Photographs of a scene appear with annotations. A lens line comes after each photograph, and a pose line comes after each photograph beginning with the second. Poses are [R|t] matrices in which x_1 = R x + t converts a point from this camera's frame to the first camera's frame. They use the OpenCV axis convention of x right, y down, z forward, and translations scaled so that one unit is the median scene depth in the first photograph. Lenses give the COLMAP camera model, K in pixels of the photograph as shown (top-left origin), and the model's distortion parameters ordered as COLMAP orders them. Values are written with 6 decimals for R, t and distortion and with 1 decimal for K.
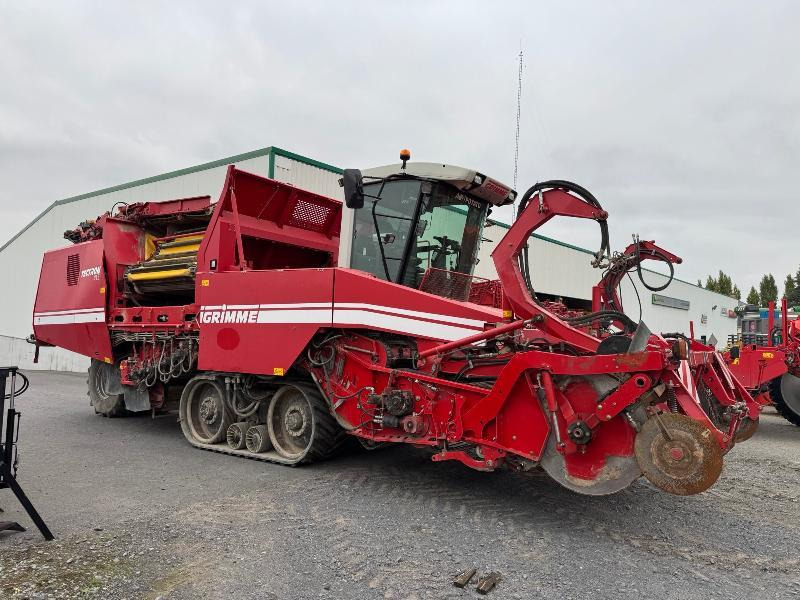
lens RADIAL K [[572.5, 0, 400.0], [0, 572.5, 300.0], [0, 0, 1]] dist [0.106293, -0.114287]
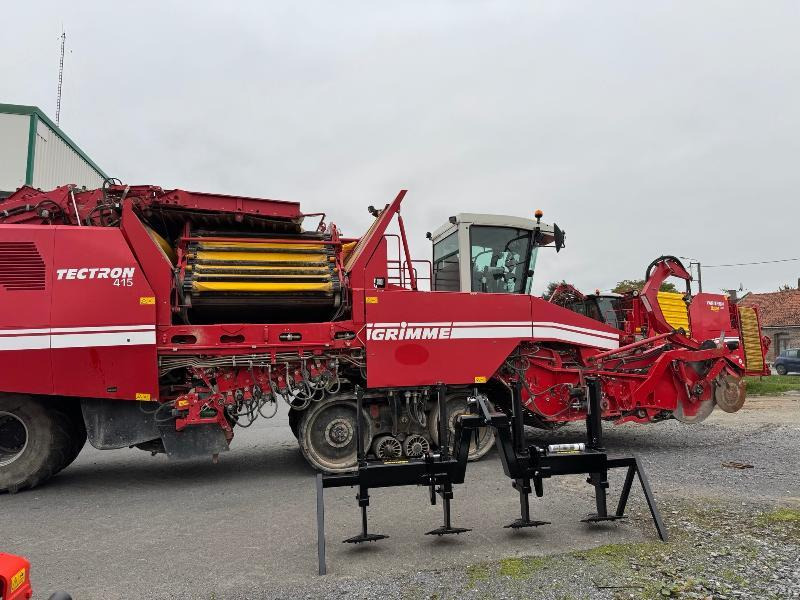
lens RADIAL K [[572.5, 0, 400.0], [0, 572.5, 300.0], [0, 0, 1]] dist [0.106293, -0.114287]
pose [[0.600946, 0.033566, 0.798585, -1.134103], [-0.013154, 0.999398, -0.032108, 0.001528], [-0.799182, 0.008791, 0.601025, 0.382307]]
